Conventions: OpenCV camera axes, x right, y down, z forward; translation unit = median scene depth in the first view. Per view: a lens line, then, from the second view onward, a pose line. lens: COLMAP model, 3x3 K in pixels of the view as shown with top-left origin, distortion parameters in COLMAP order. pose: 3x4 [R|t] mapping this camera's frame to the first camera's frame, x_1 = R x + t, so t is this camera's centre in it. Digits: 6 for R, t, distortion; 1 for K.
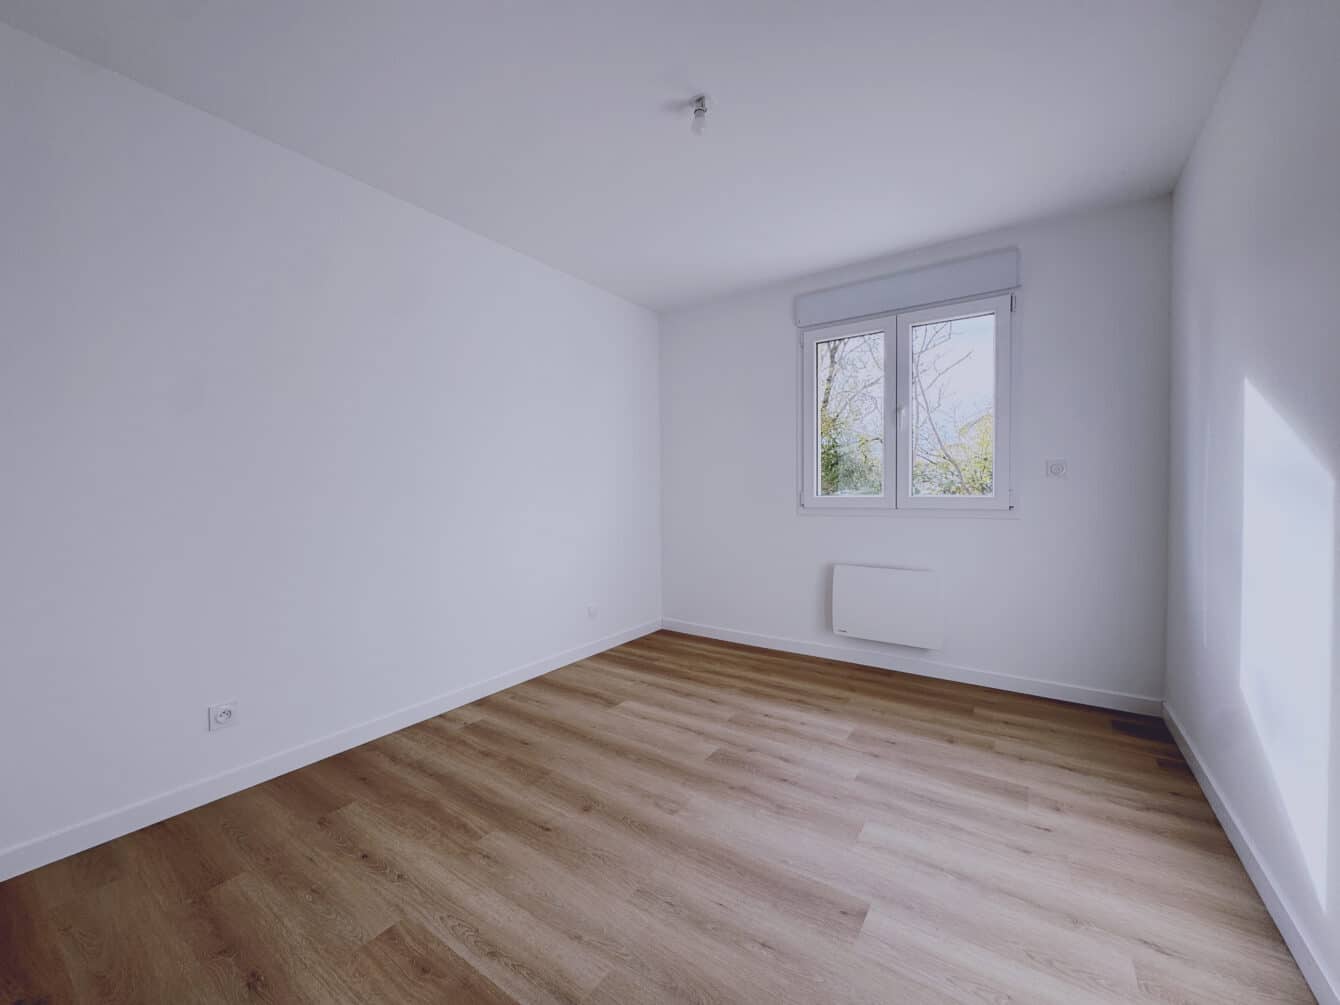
lens RADIAL K [[531.8, 0, 670.0], [0, 531.8, 502.5], [0, 0, 1]] dist [-0.074335, 0.000113]
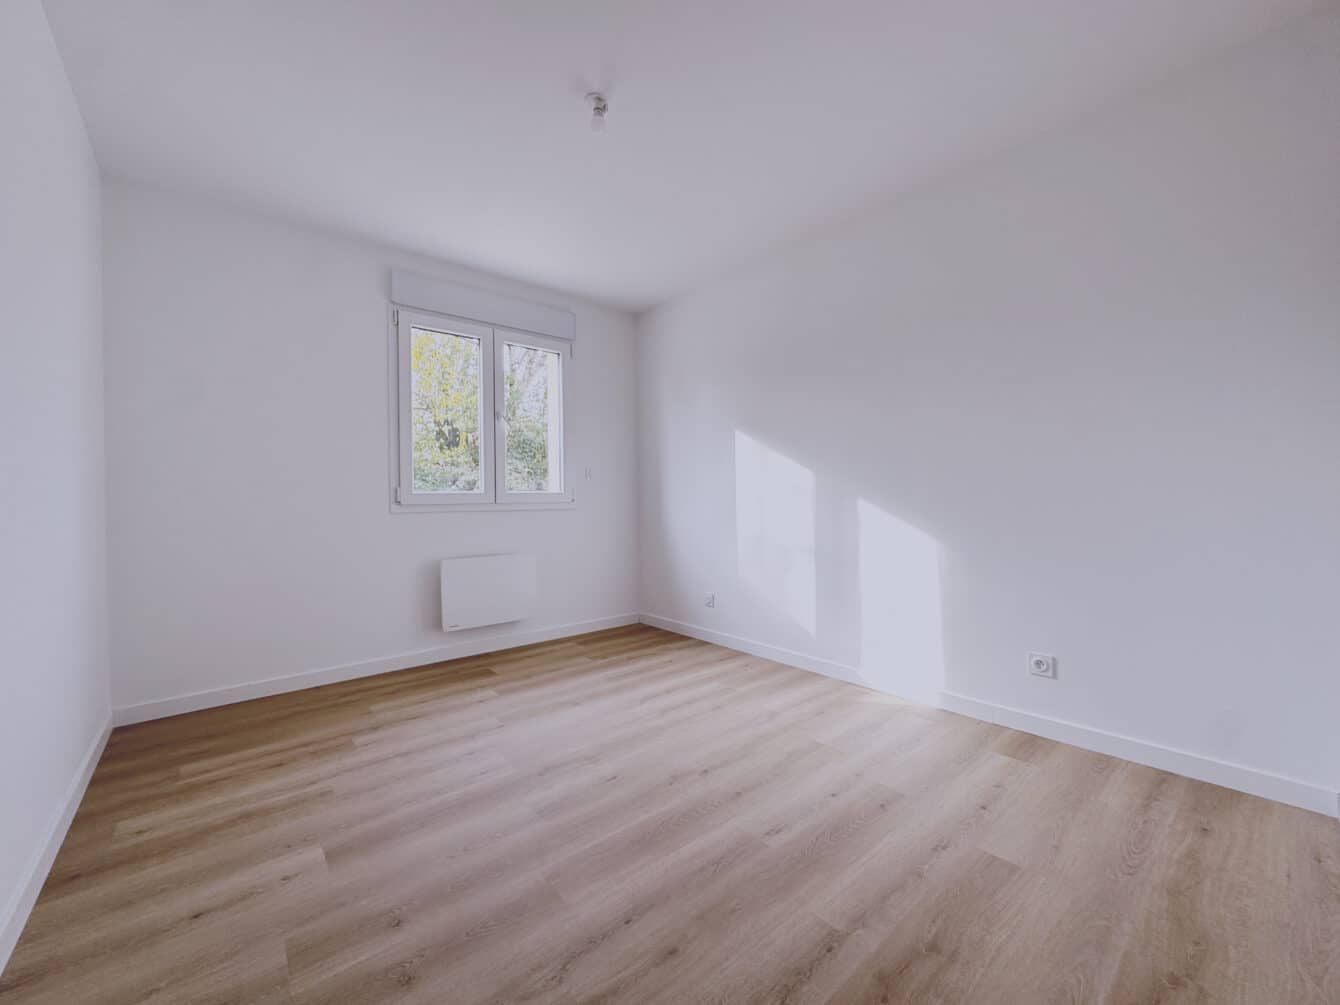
lens RADIAL K [[534.1, 0, 671.1], [0, 534.1, 499.7], [0, 0, 1]] dist [-0.001785, 0.000695]
pose [[0.194915, -0.000942, 0.980820, -0.607950], [0.022816, 0.999733, -0.003574, 0.017257], [-0.980555, 0.023075, 0.194884, 0.412057]]
